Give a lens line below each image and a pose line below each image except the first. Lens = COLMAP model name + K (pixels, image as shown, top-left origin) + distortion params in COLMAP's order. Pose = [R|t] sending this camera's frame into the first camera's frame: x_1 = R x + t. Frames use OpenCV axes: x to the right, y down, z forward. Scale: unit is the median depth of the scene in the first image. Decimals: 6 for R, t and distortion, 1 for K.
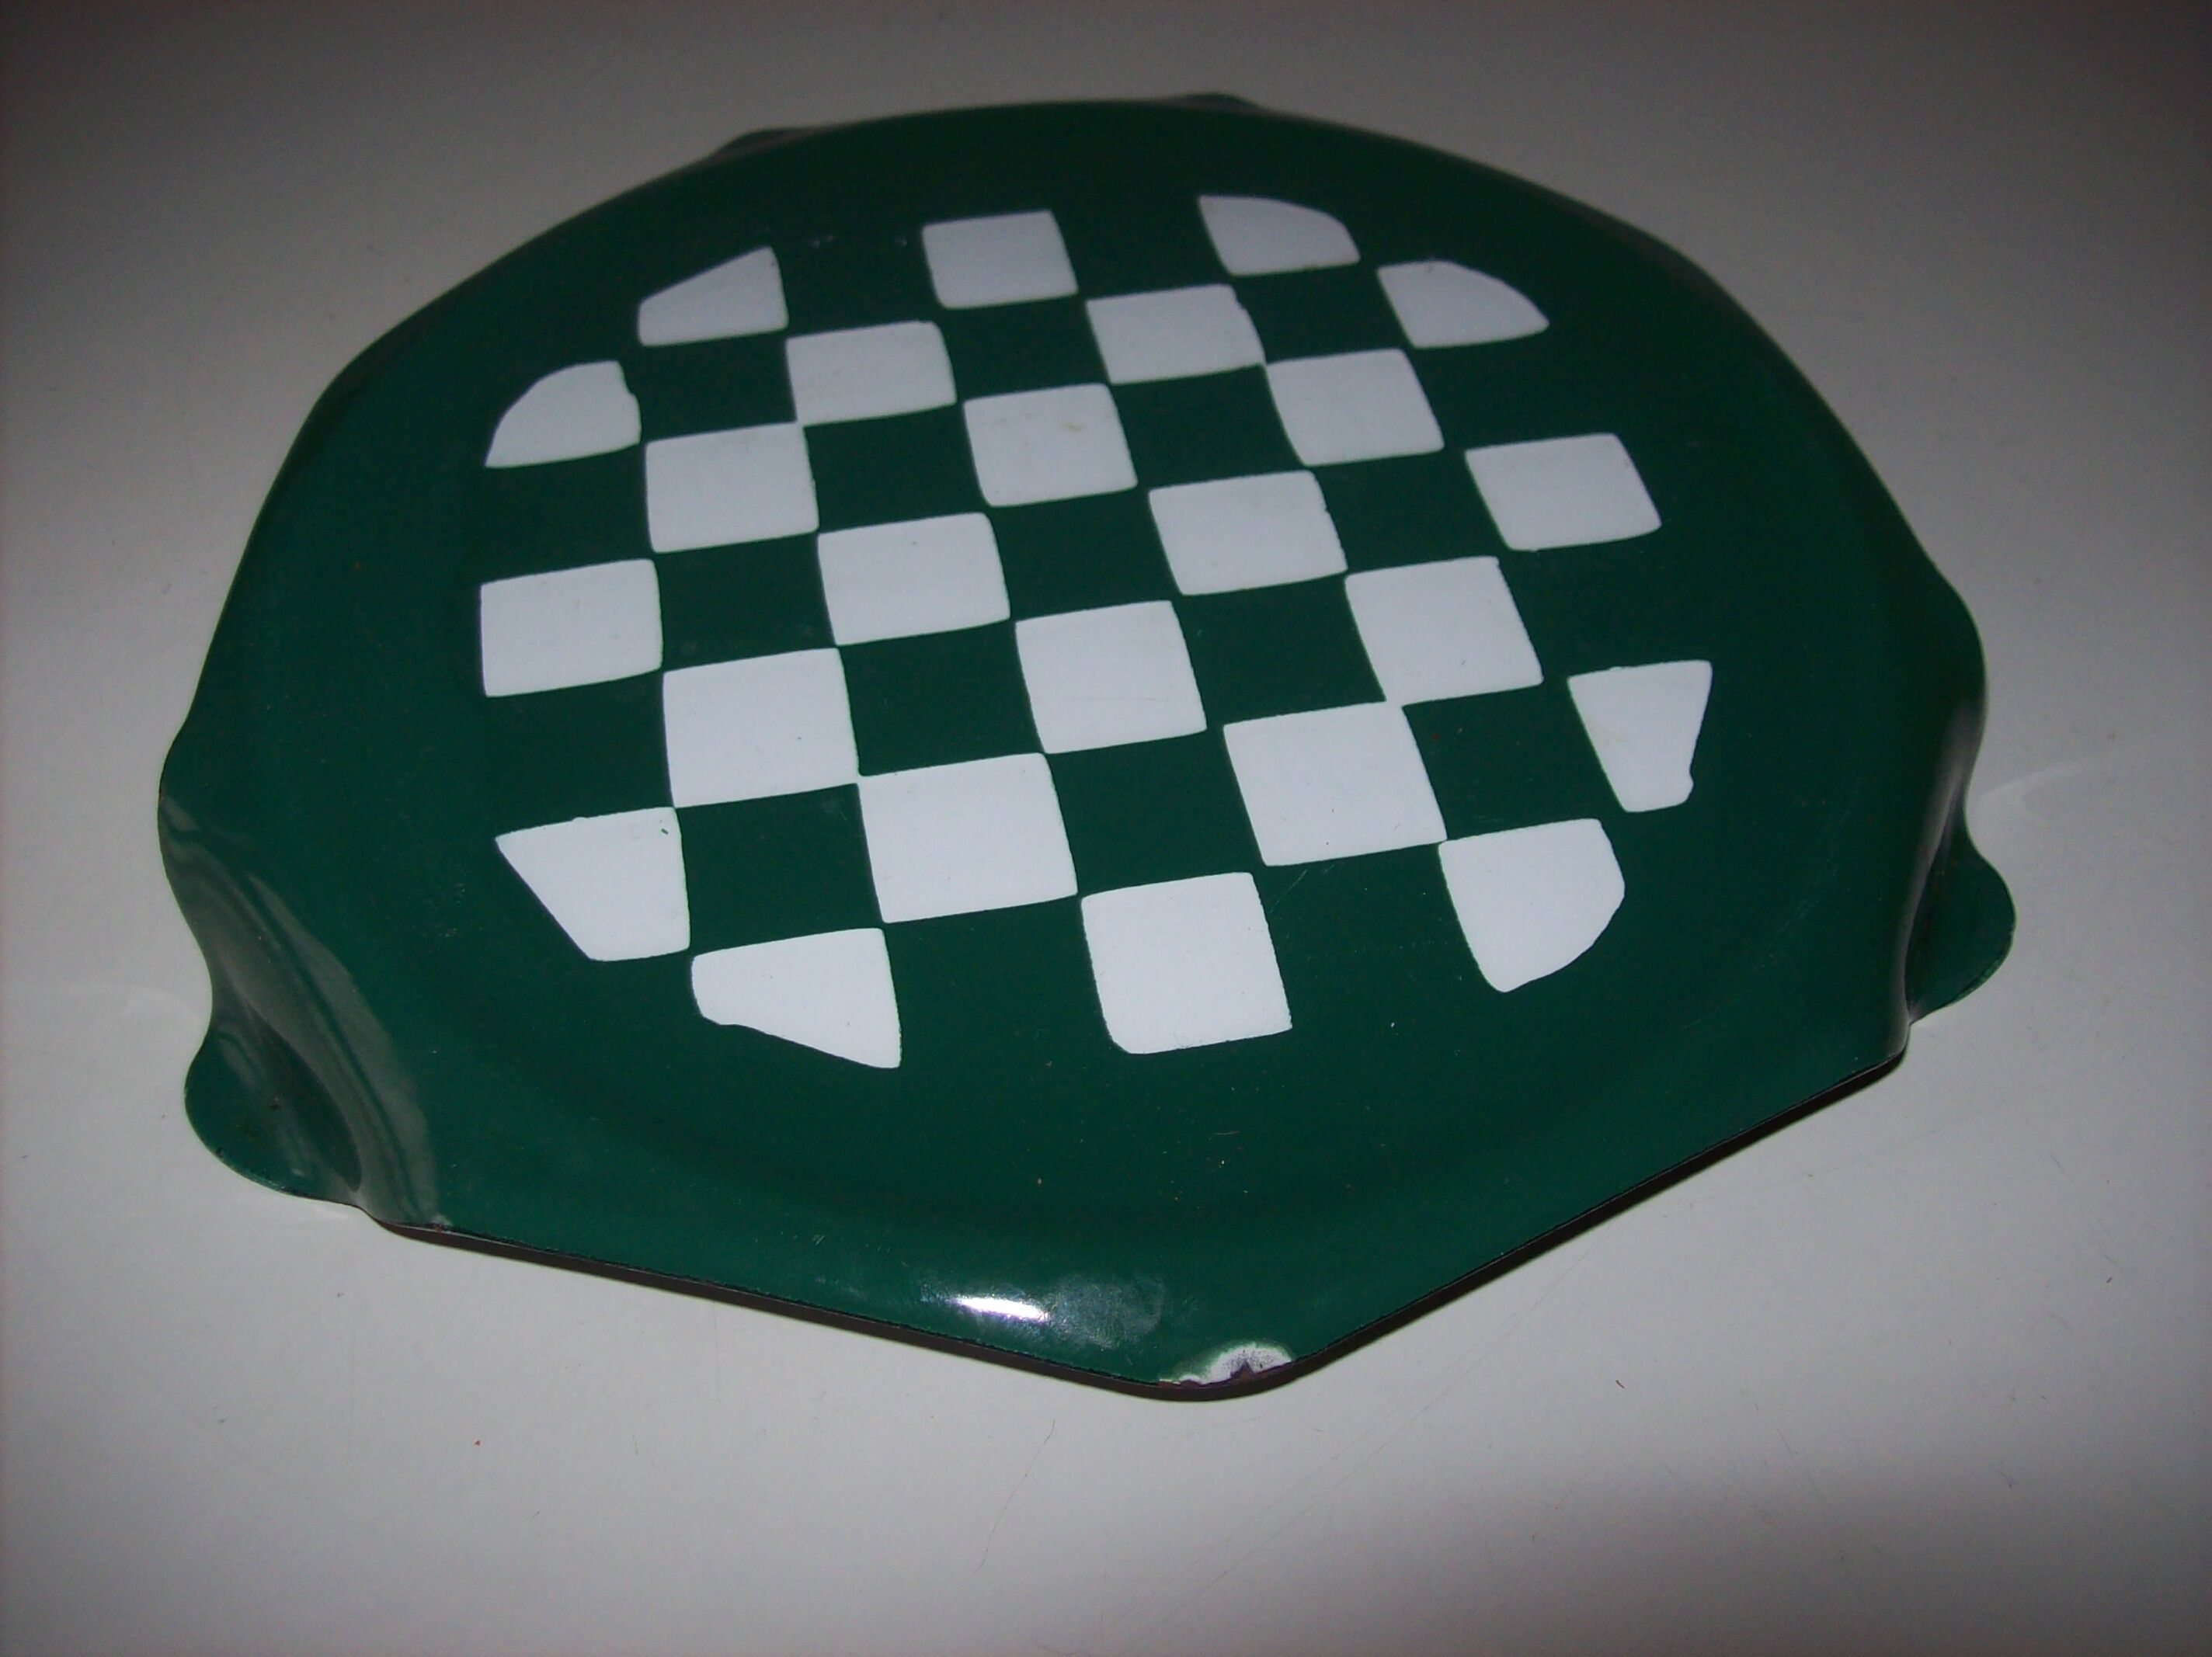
lens RADIAL K [[2327.0, 0, 1084.5], [0, 2327.0, 836.3], [0, 0, 1]] dist [-0.126440, 0.000000]
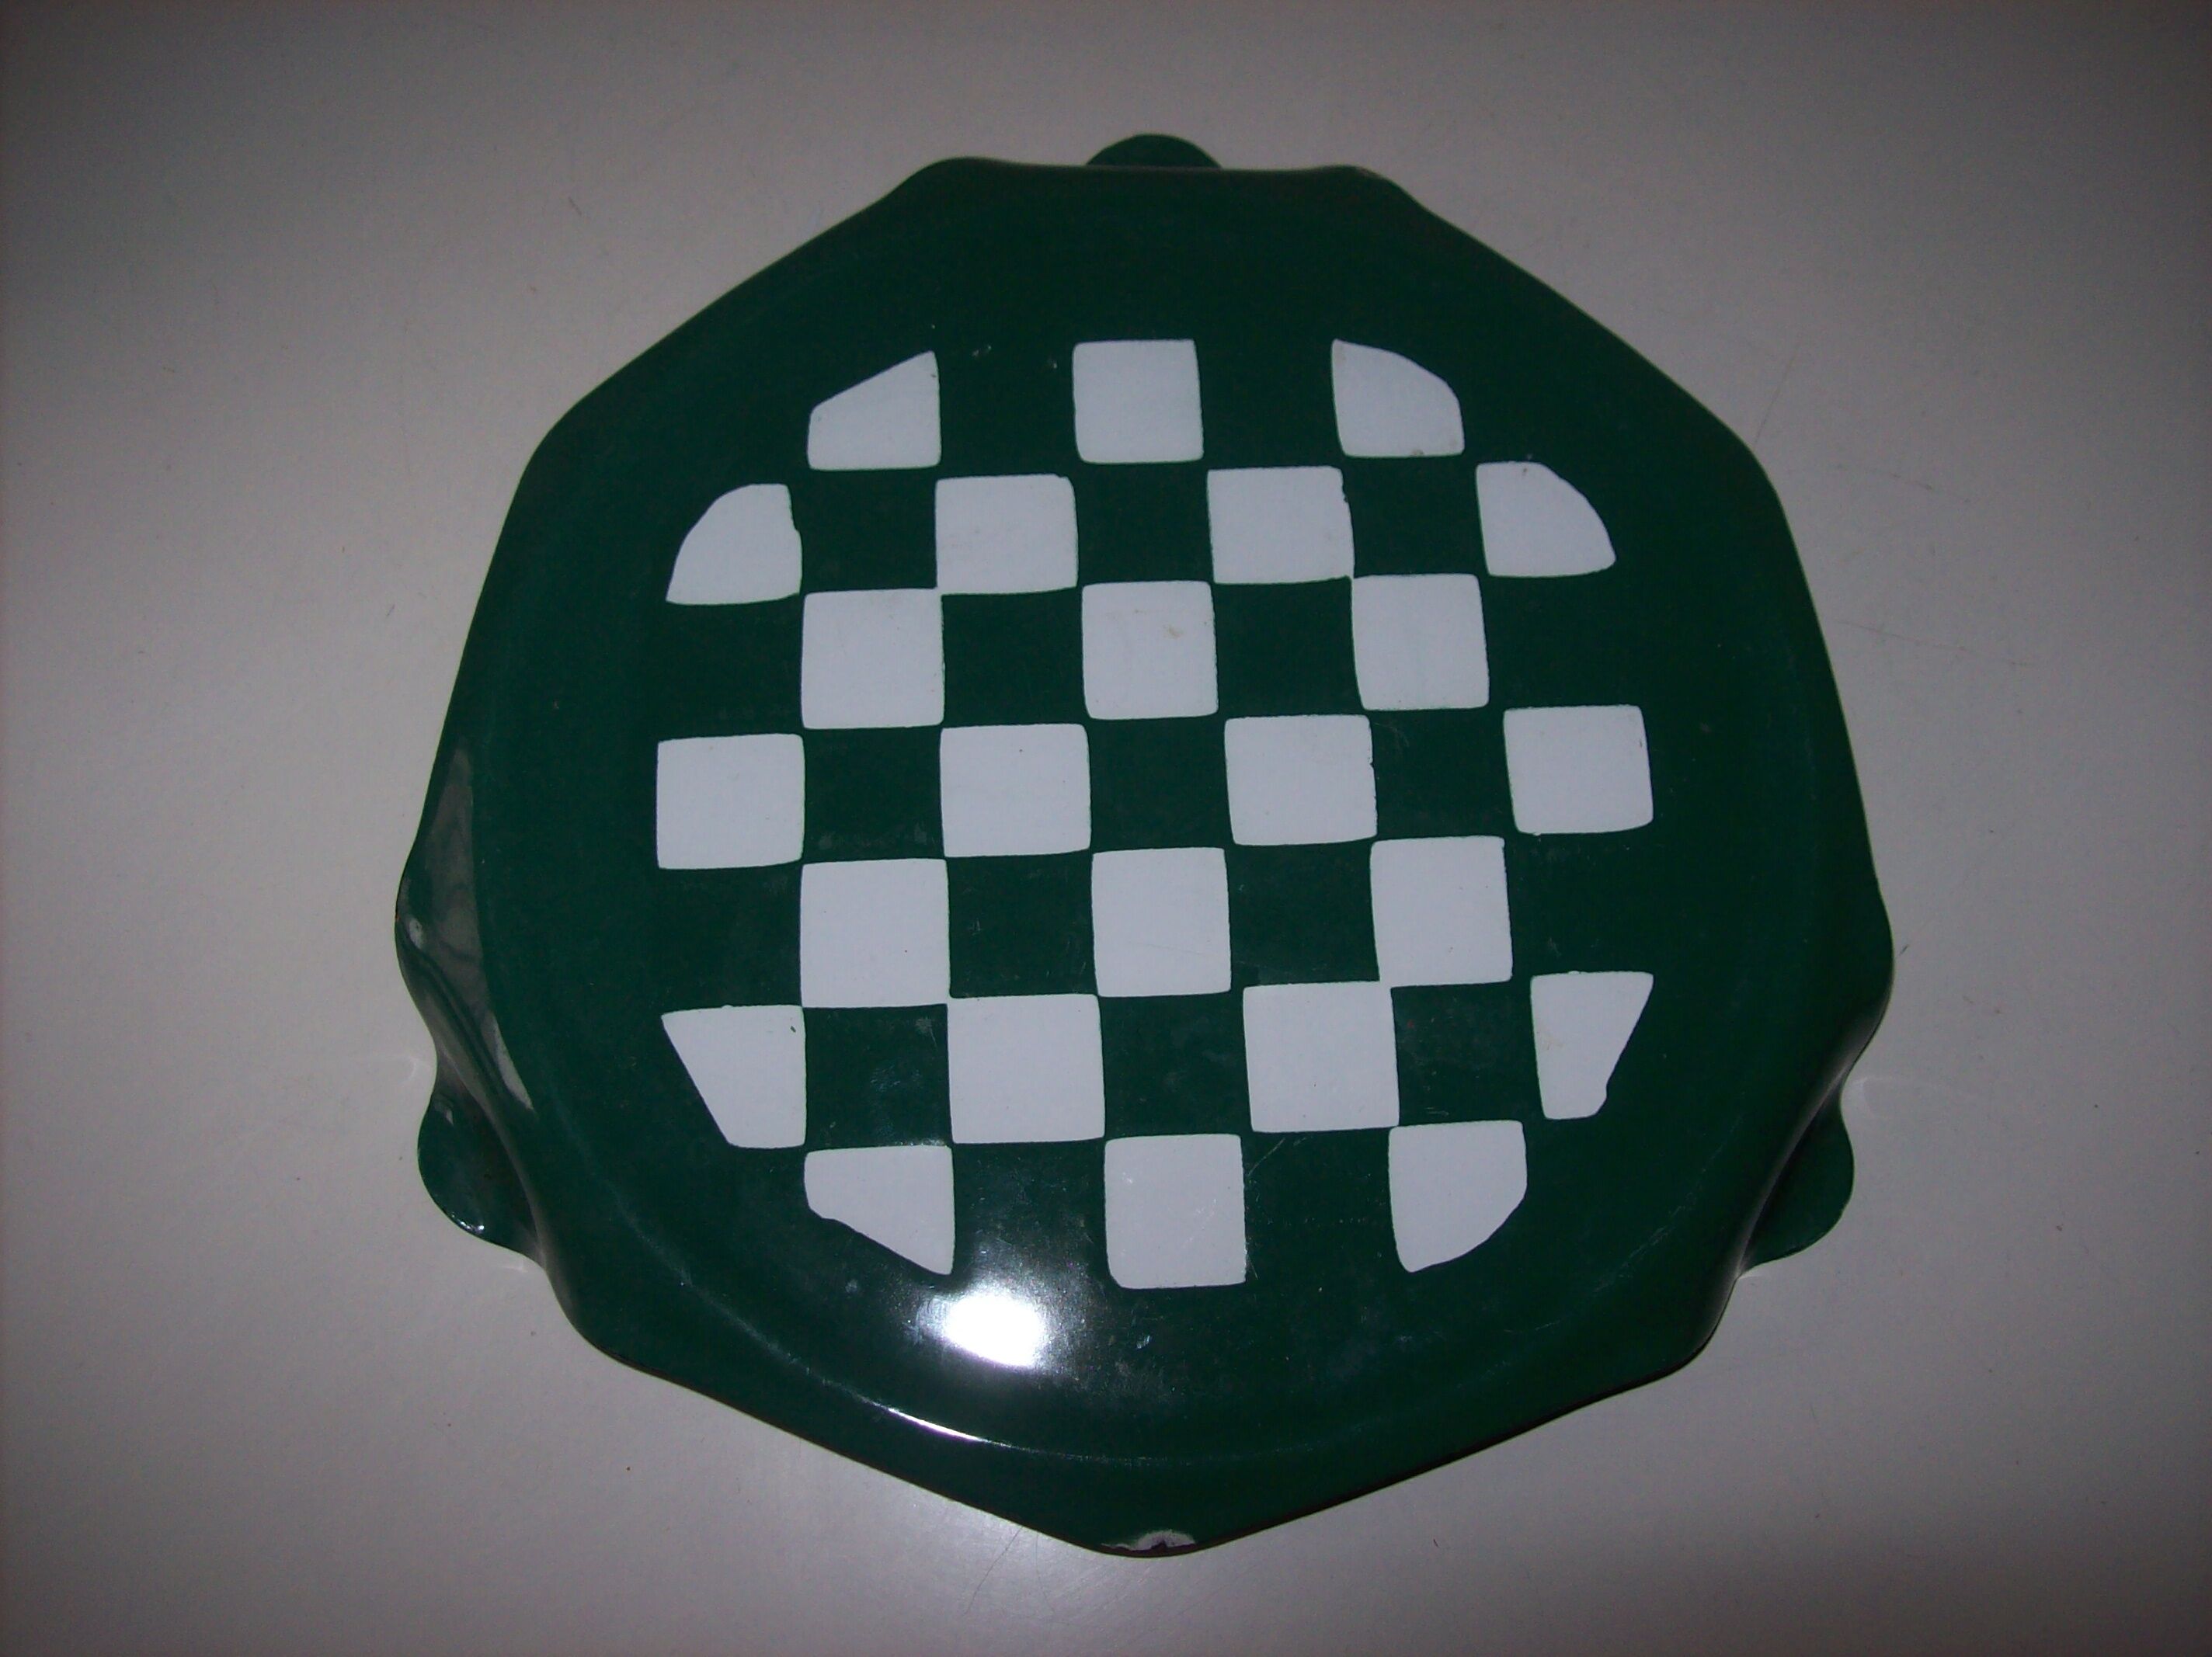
lens RADIAL K [[2327.0, 0, 1094.0], [0, 2327.0, 831.0], [0, 0, 1]] dist [-0.126440, 0.000000]
pose [[0.989123, 0.144470, -0.027642, 0.002405], [-0.121321, 0.907554, 0.402028, -0.590795], [0.083167, -0.394302, 0.915210, -0.106314]]
